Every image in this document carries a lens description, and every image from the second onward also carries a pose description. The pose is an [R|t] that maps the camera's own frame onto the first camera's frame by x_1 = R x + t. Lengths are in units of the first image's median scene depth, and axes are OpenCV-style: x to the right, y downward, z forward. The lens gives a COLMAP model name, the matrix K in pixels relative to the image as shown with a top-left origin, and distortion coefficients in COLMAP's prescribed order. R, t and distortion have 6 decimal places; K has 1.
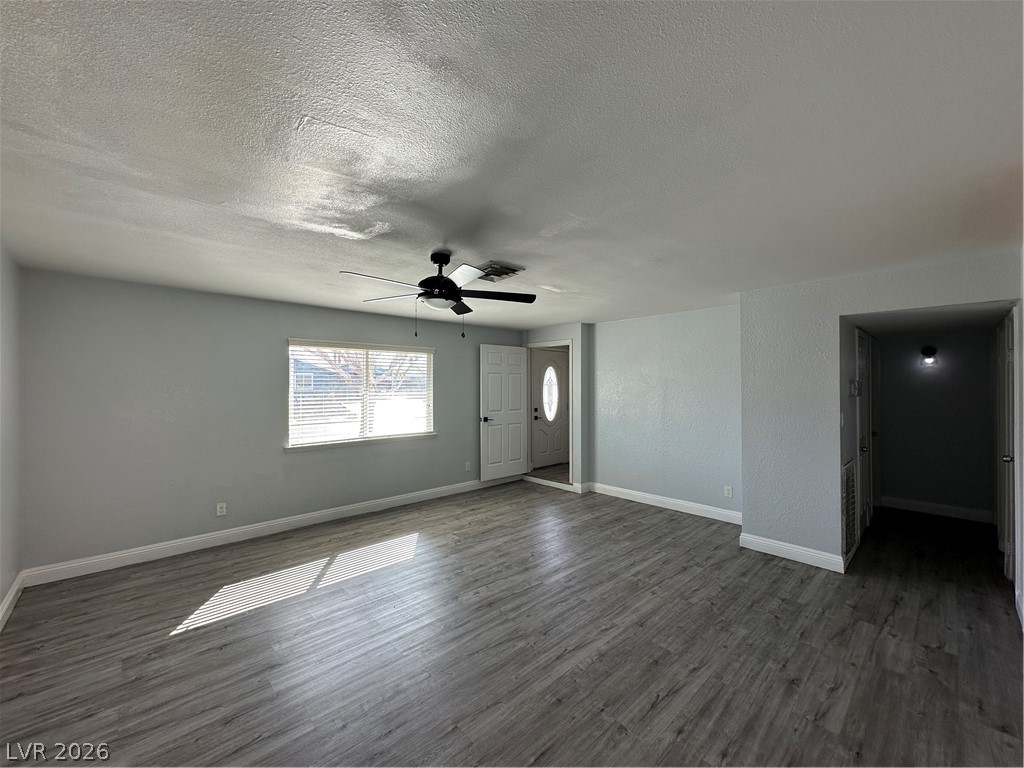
lens RADIAL K [[410.3, 0, 512.0], [0, 410.3, 384.0], [0, 0, 1]] dist [-0.000314, -0.001052]
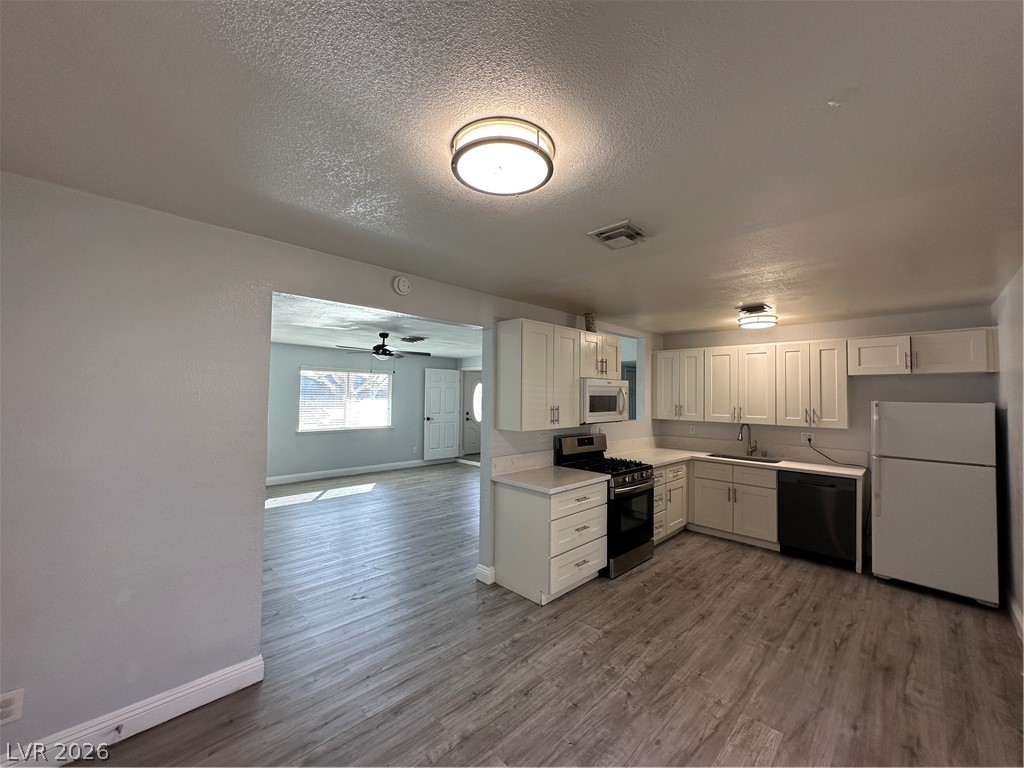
lens RADIAL K [[410.3, 0, 512.0], [0, 410.3, 384.0], [0, 0, 1]] dist [-0.000314, -0.001052]
pose [[0.999253, 0.016745, 0.034834, 0.310091], [-0.015812, 0.999514, -0.026876, -0.007856], [-0.035267, 0.026305, 0.999032, -0.840053]]
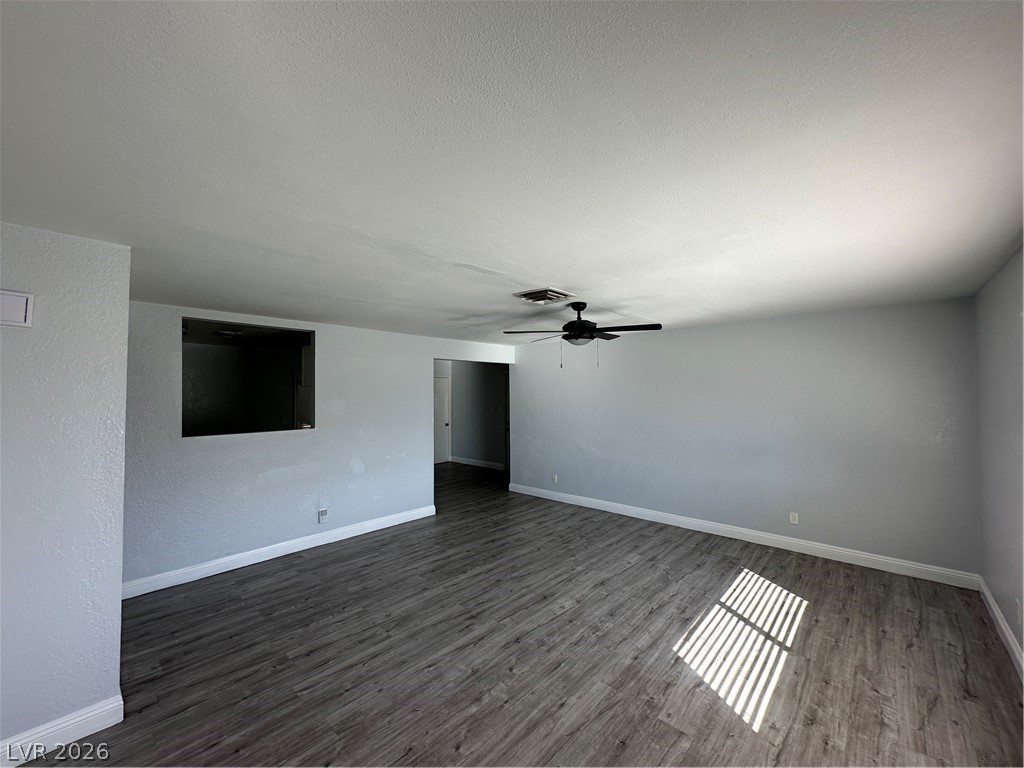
lens RADIAL K [[410.3, 0, 512.0], [0, 410.3, 384.0], [0, 0, 1]] dist [-0.000314, -0.001052]
pose [[-0.996902, 0.004137, -0.078548, 0.101228], [0.006103, 0.999674, -0.024806, -0.025490], [0.078419, -0.025209, -0.996602, 1.713459]]
